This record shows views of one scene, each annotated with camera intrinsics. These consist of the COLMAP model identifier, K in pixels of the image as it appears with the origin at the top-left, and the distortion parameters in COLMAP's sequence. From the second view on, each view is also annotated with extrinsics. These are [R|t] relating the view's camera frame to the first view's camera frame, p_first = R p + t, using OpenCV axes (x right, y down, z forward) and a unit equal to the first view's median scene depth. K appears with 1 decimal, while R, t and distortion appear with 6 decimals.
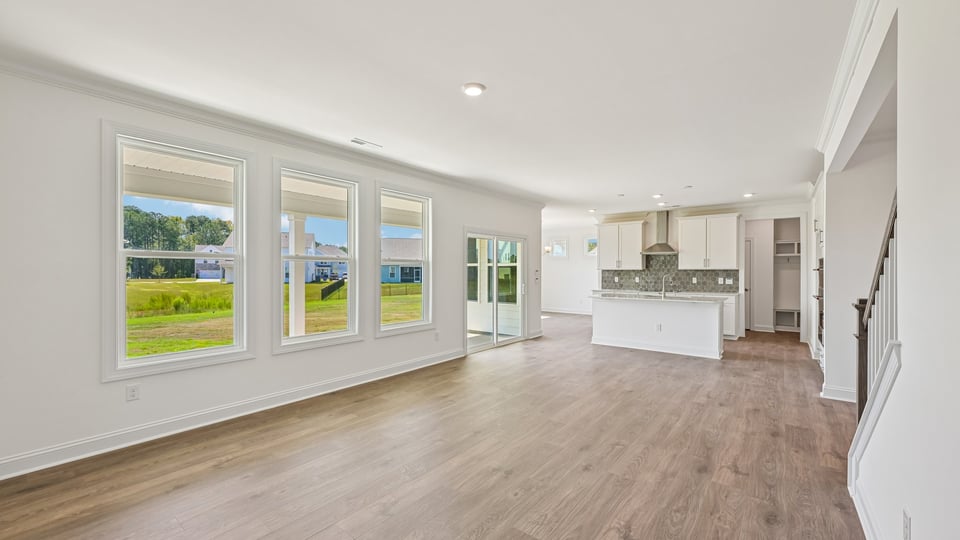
lens RADIAL K [[384.3, 0, 481.2], [0, 384.3, 270.3], [0, 0, 1]] dist [0.003487, 0.000457]
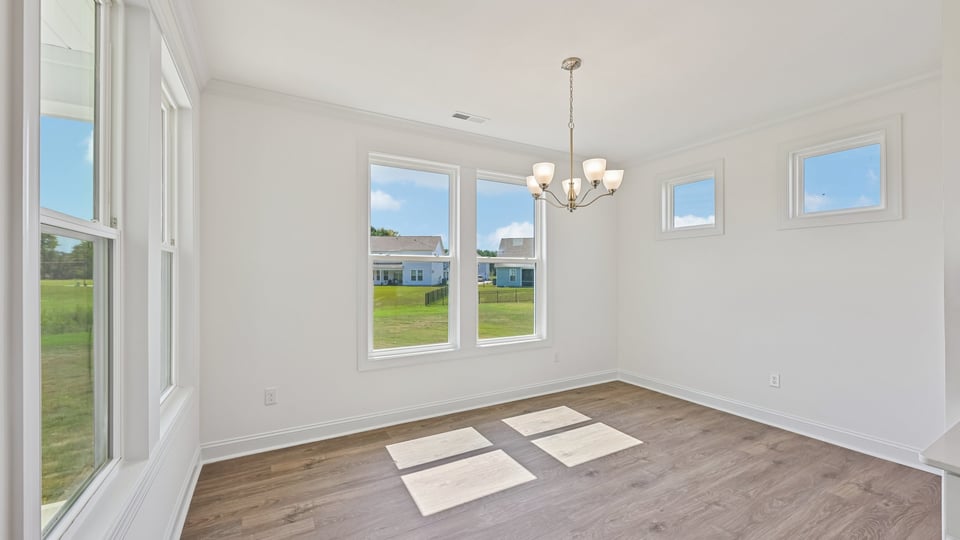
lens RADIAL K [[384.3, 0, 481.2], [0, 384.3, 270.3], [0, 0, 1]] dist [0.003487, 0.000457]
pose [[0.922069, -0.001414, -0.387022, 0.486363], [0.002937, 0.999990, 0.003344, 0.001829], [0.387013, -0.004220, 0.922064, 1.881957]]
